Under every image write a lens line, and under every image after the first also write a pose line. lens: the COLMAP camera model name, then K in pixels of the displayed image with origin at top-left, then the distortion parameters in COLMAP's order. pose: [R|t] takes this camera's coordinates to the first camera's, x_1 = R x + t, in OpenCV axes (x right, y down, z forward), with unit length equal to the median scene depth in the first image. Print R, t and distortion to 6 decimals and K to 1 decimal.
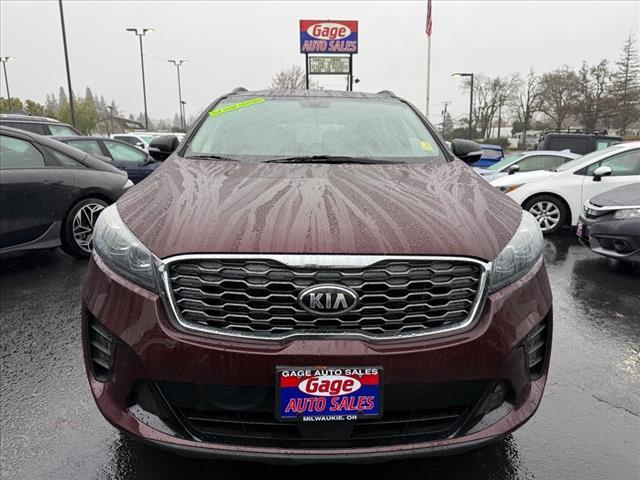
lens RADIAL K [[450.3, 0, 320.0], [0, 450.3, 240.0], [0, 0, 1]] dist [0.004102, -0.054365]
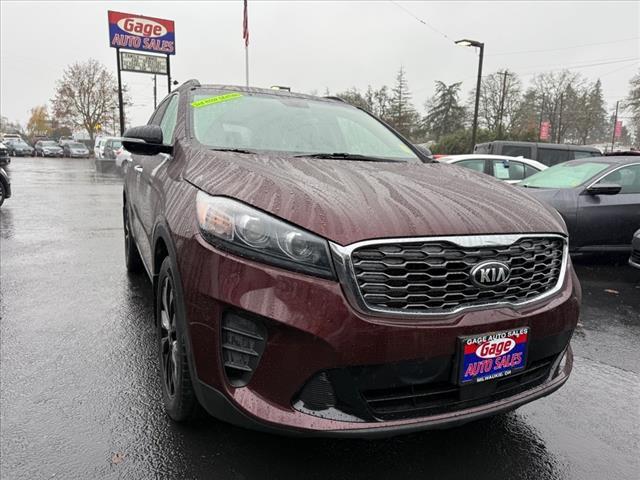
lens RADIAL K [[441.7, 0, 320.0], [0, 441.7, 240.0], [0, 0, 1]] dist [-0.002544, -0.002753]
pose [[0.921700, -0.034671, 0.386352, -0.781564], [0.038114, 0.999273, -0.001252, 0.028343], [-0.386027, 0.015879, 0.922351, 0.114699]]
